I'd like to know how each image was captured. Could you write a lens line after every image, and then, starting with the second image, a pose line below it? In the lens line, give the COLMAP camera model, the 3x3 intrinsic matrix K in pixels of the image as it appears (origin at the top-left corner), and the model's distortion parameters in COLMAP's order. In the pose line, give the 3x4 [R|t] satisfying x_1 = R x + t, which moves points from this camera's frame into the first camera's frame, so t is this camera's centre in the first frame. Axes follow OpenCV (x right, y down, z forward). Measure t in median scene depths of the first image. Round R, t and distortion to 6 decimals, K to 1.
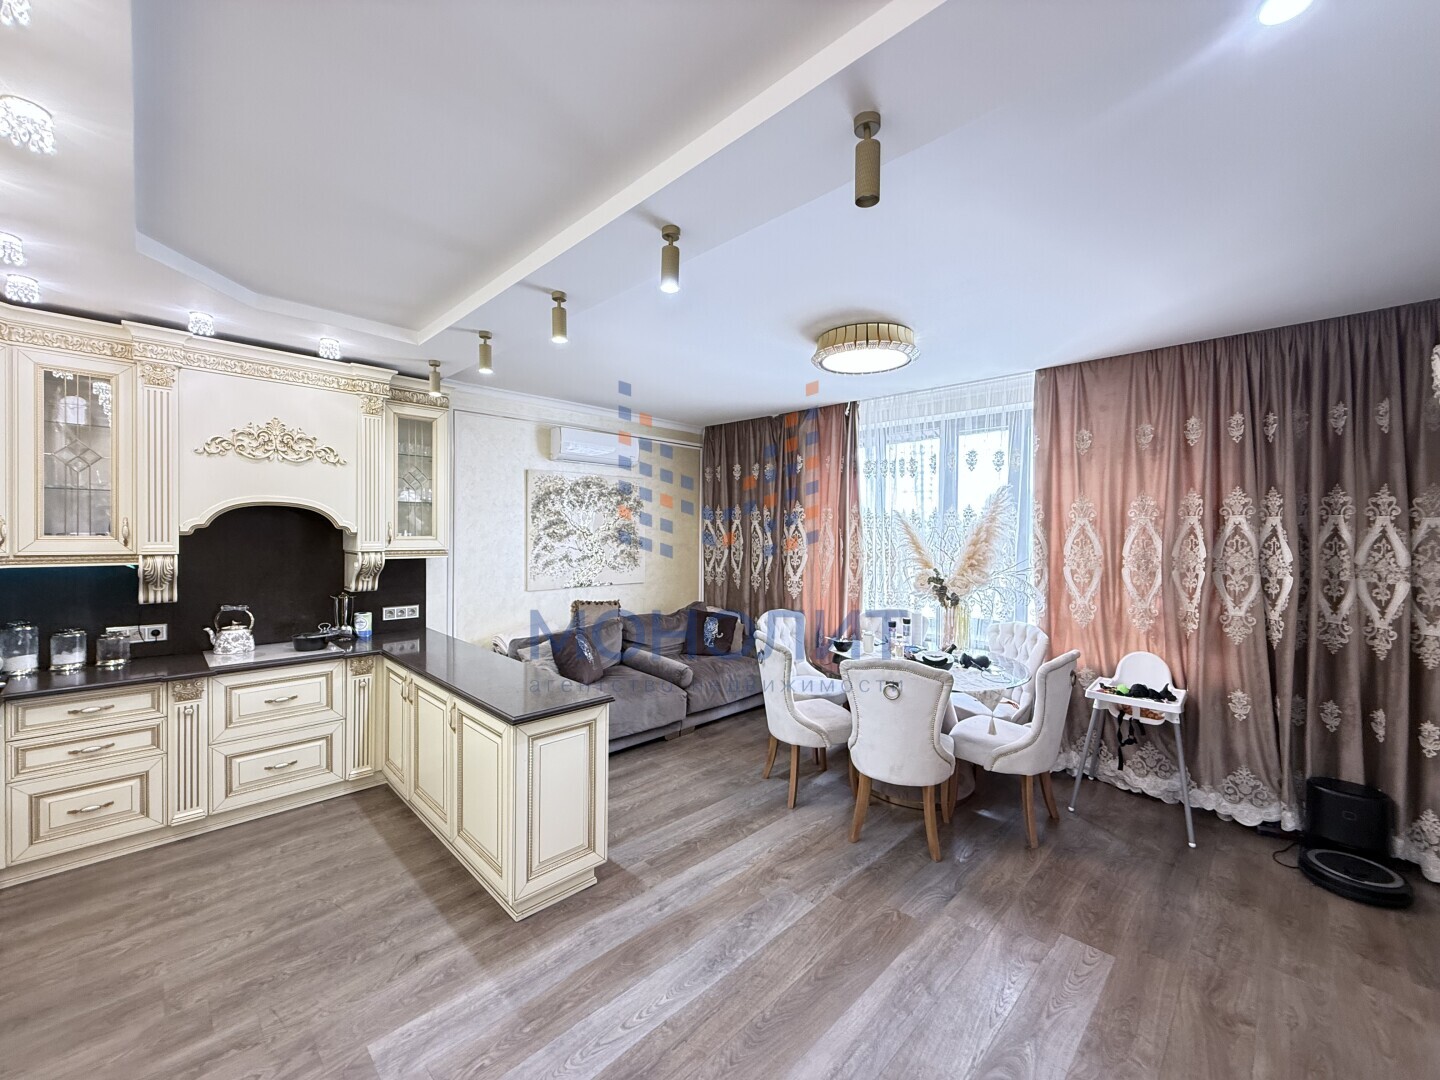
lens RADIAL K [[572.9, 0, 714.5], [0, 572.9, 540.8], [0, 0, 1]] dist [0.000490, -0.000209]
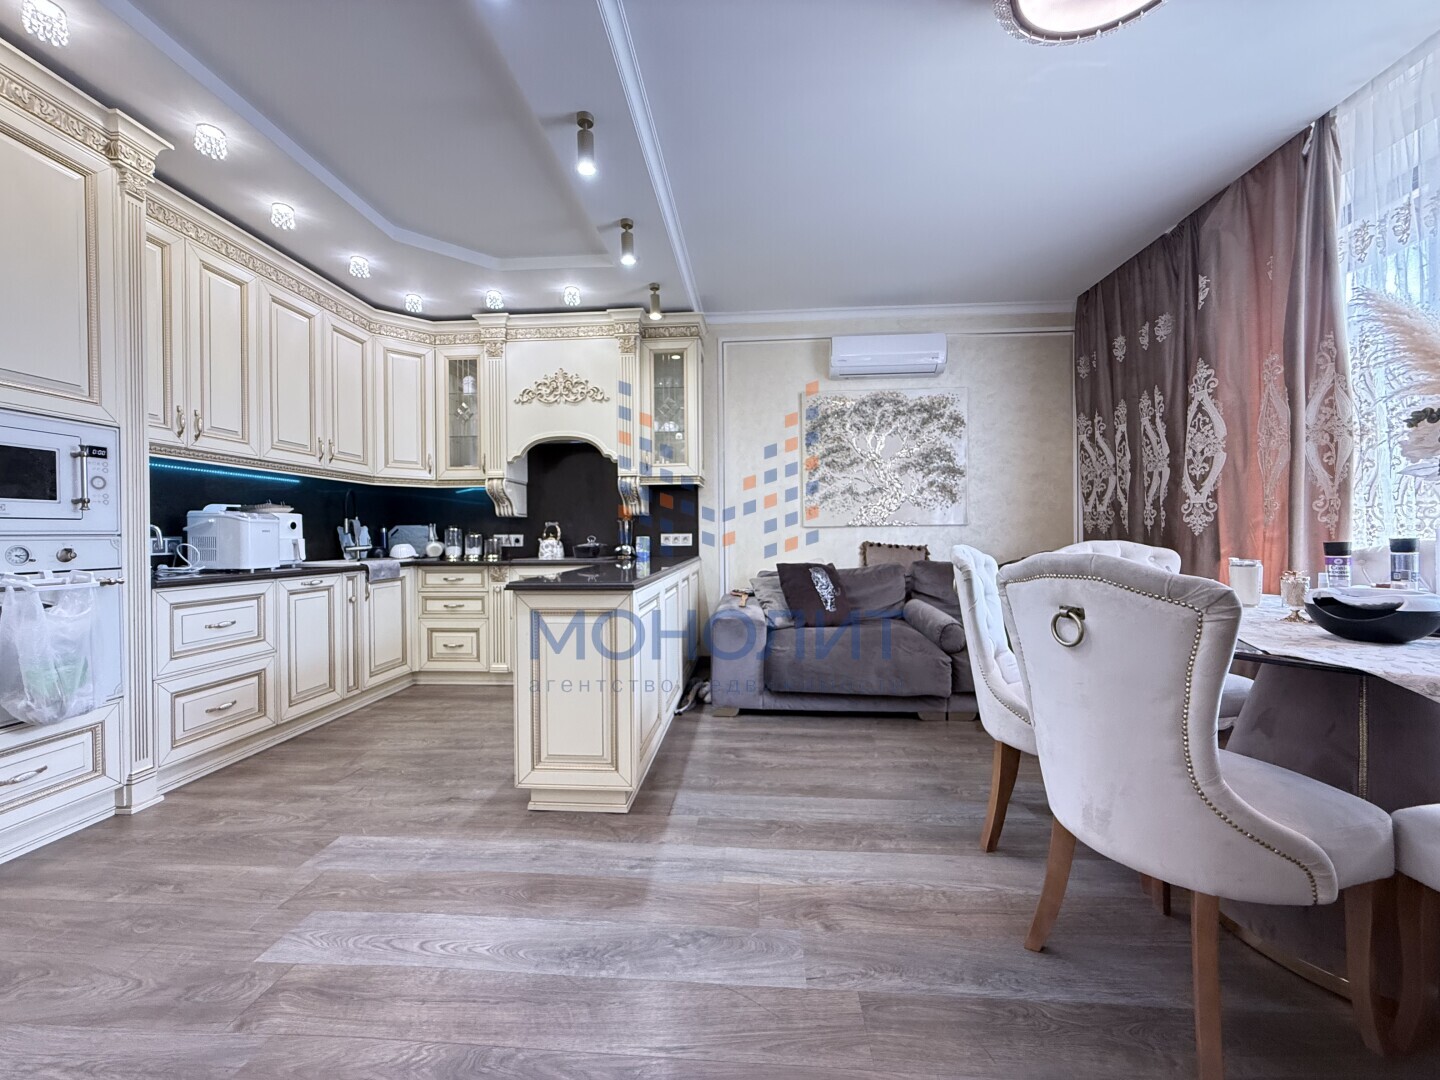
lens RADIAL K [[572.9, 0, 714.8], [0, 572.9, 539.5], [0, 0, 1]] dist [0.000490, -0.000209]
pose [[0.657999, -0.007969, -0.752976, 0.372553], [0.002589, 0.999962, -0.008320, 0.161087], [0.753014, 0.003525, 0.657995, 0.417335]]
